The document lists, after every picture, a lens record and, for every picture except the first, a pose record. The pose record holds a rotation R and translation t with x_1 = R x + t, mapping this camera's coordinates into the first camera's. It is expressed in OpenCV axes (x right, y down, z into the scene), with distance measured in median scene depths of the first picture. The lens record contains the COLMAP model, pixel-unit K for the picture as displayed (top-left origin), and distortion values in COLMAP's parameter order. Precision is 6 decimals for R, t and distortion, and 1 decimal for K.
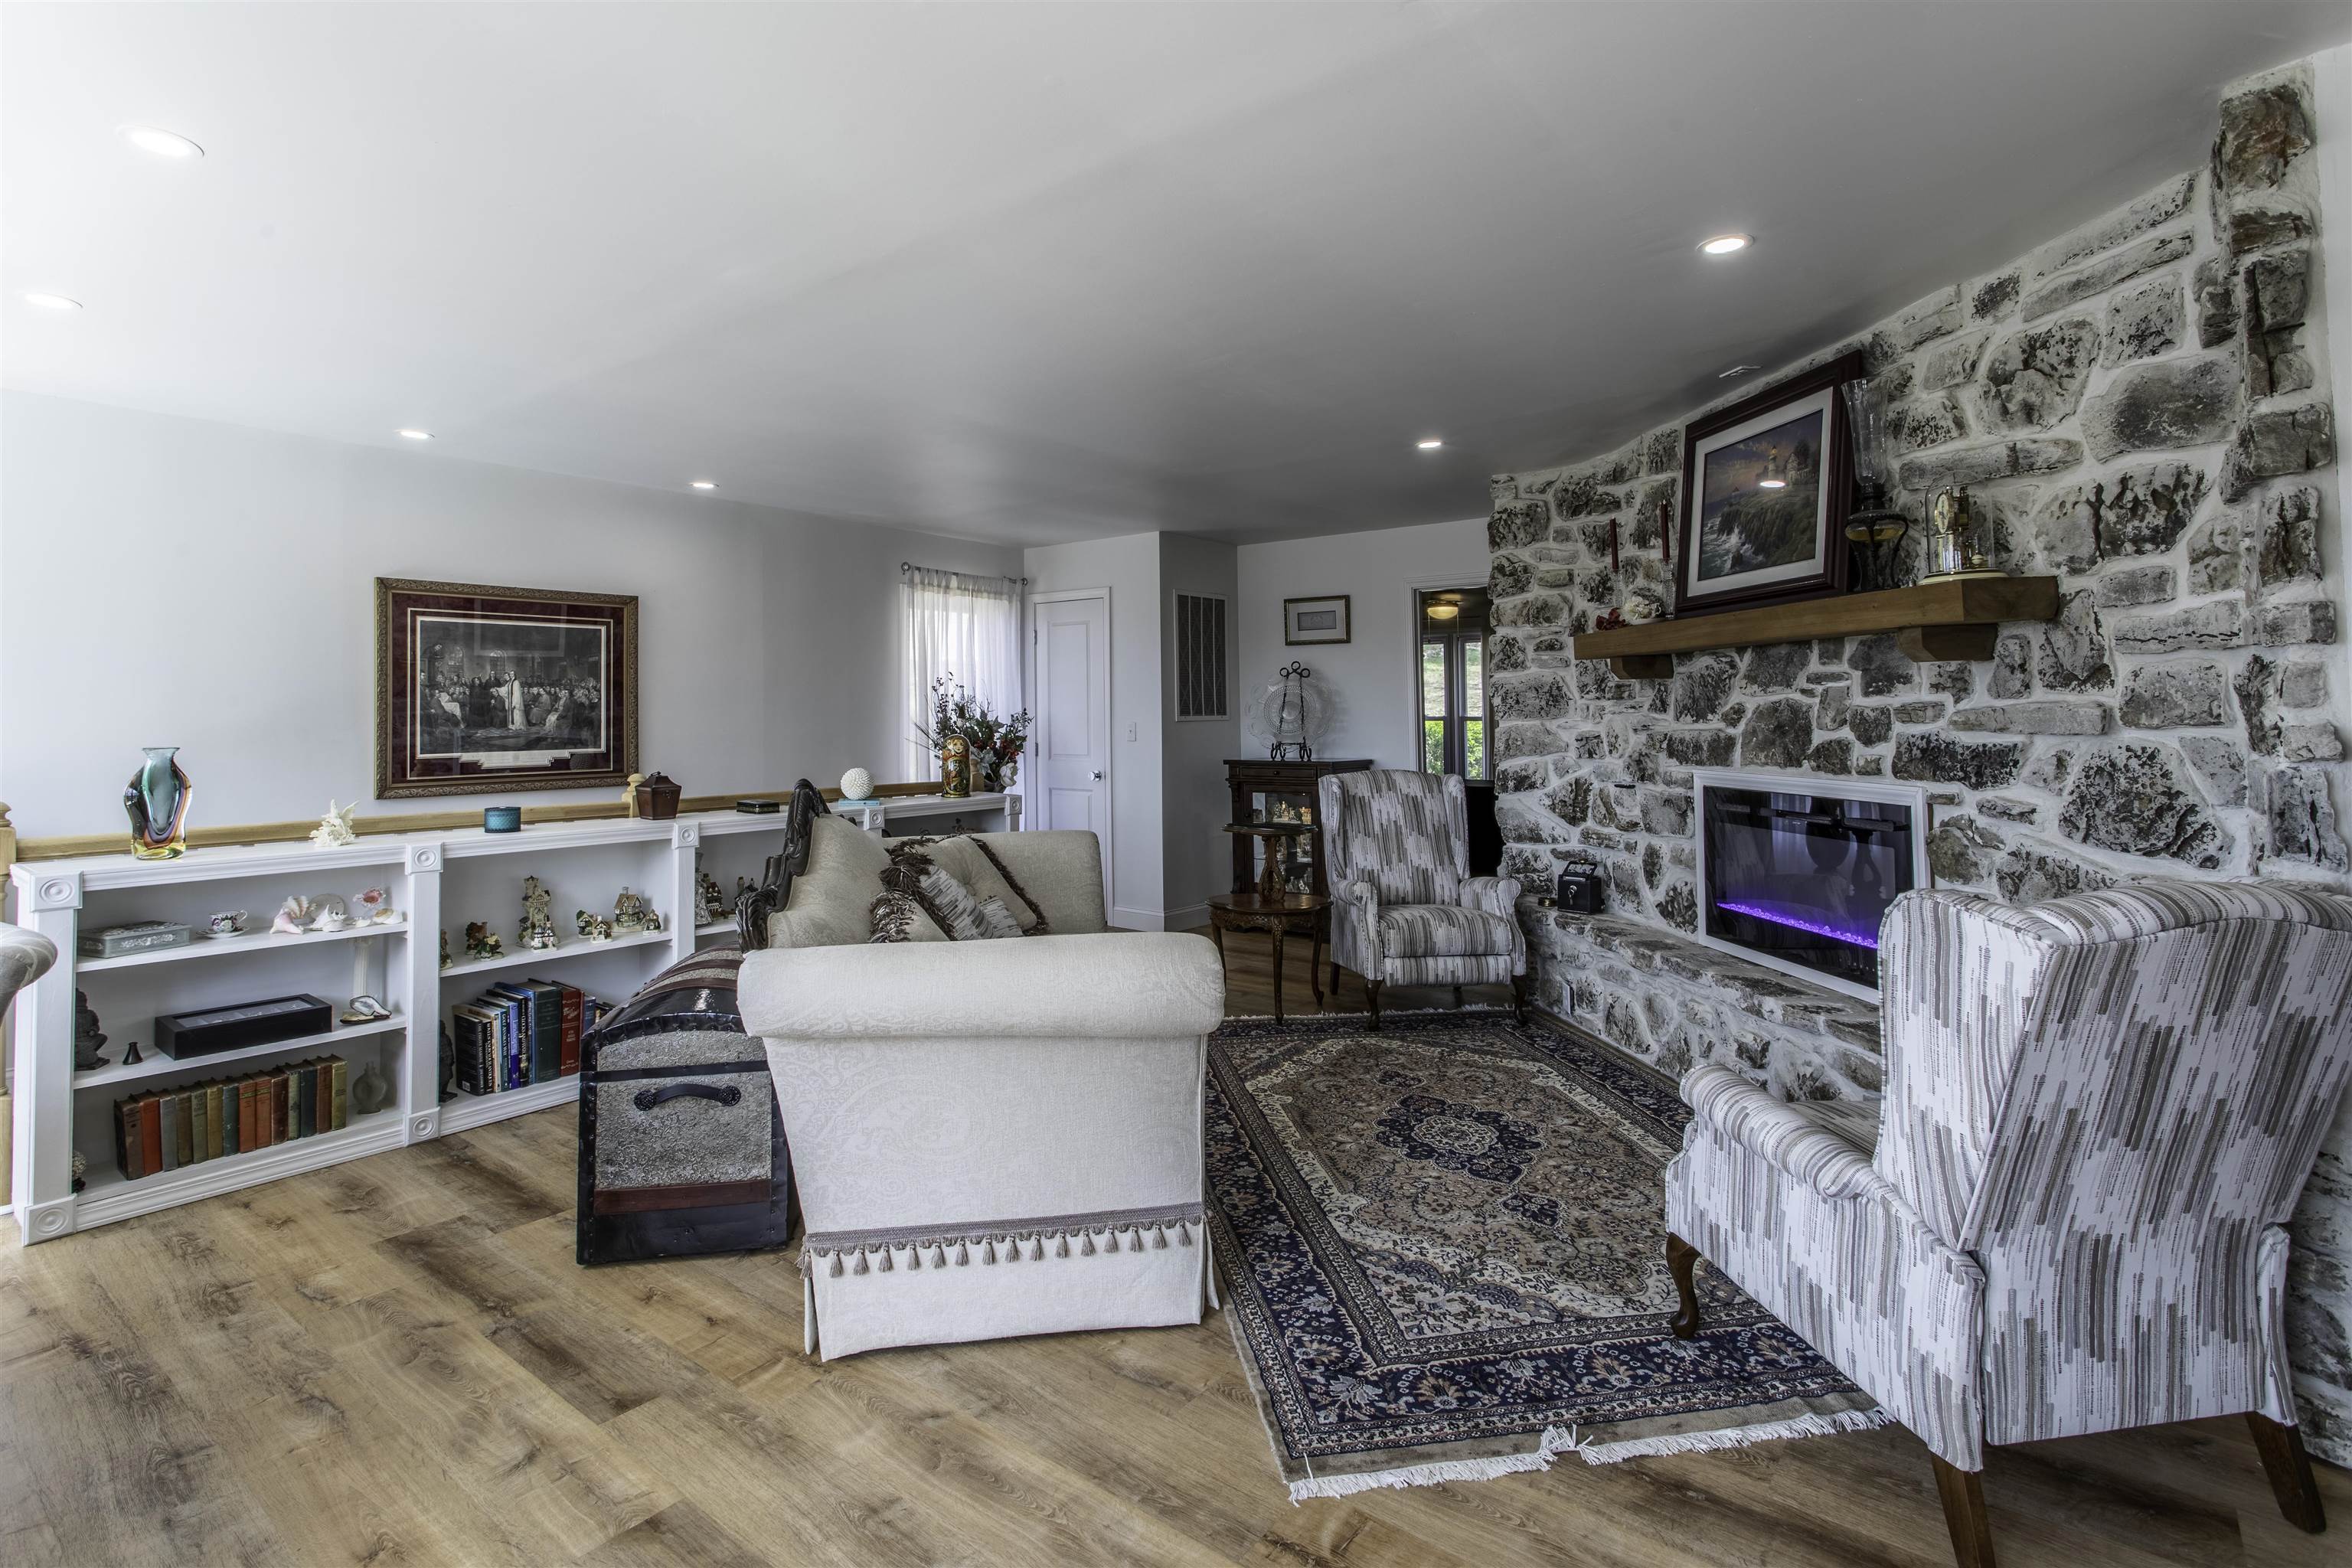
lens RADIAL K [[1142.3, 0, 1207.2], [0, 1142.3, 697.7], [0, 0, 1]] dist [0.002794, 0.001750]
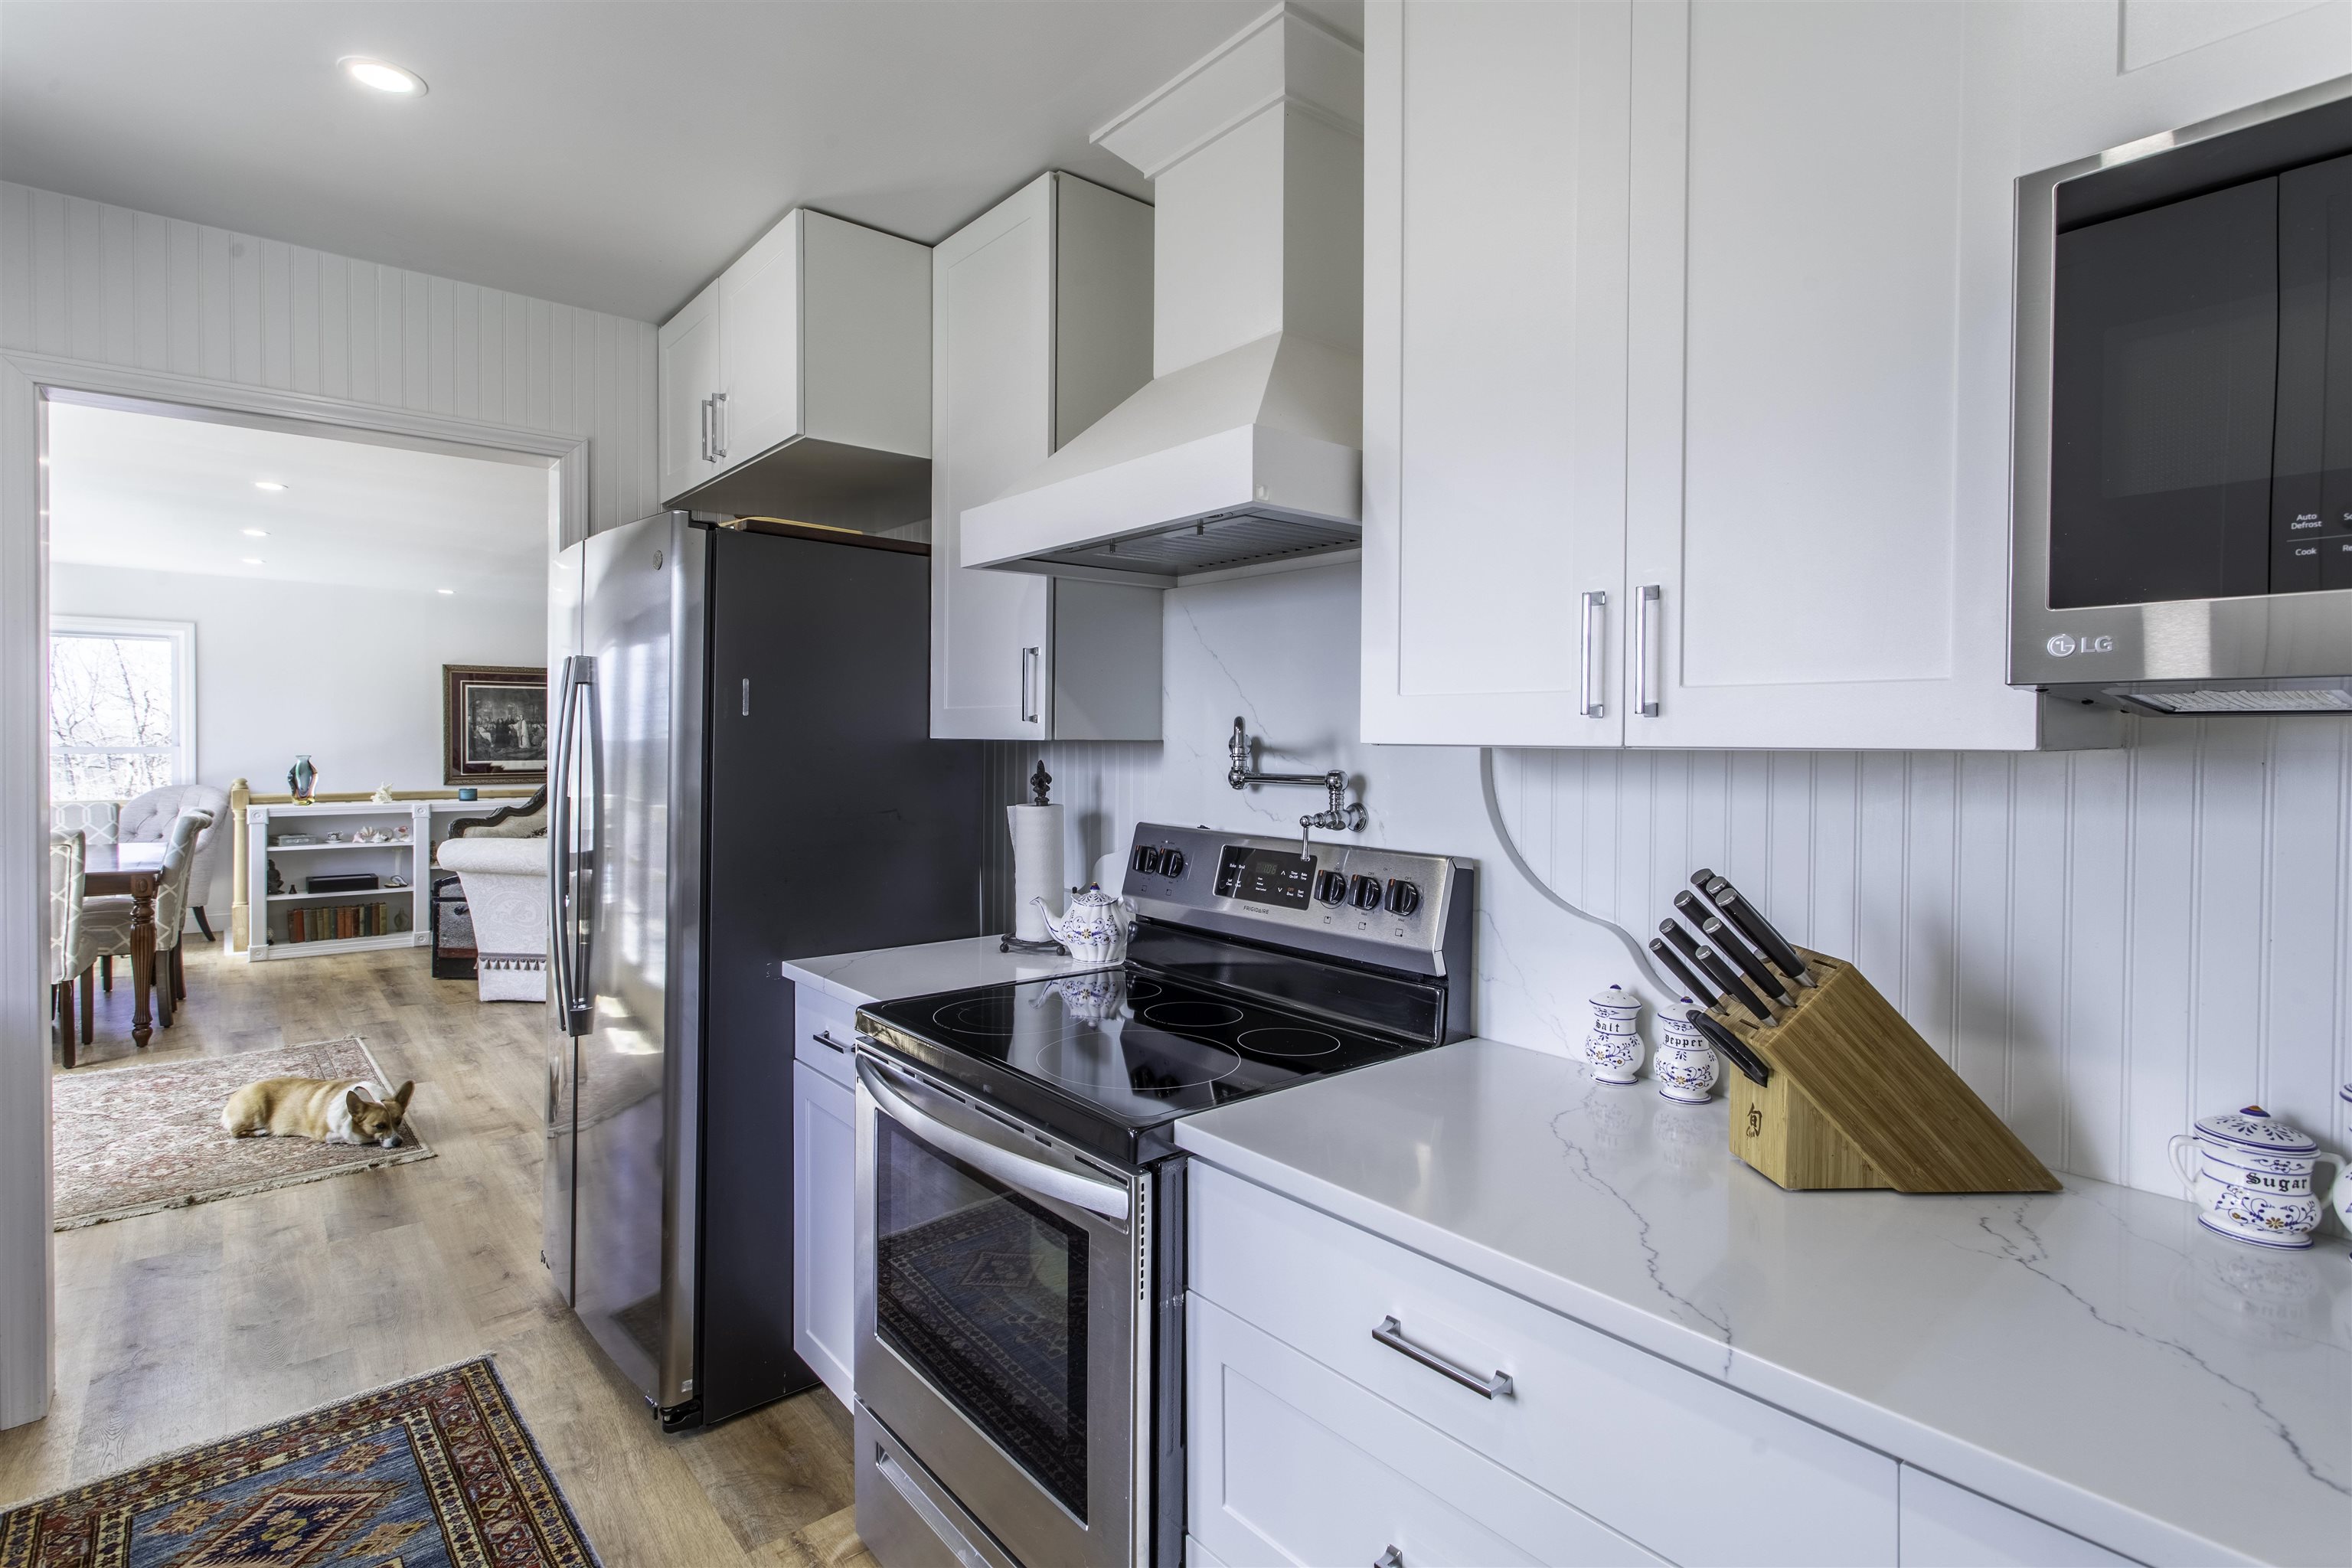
lens RADIAL K [[1142.3, 0, 1178.0], [0, 1142.3, 756.4], [0, 0, 1]] dist [0.002794, 0.001750]
pose [[0.976425, 0.015018, -0.215336, 1.200774], [-0.008099, 0.999423, 0.032976, -0.040770], [0.215707, -0.030455, 0.975983, -0.788326]]
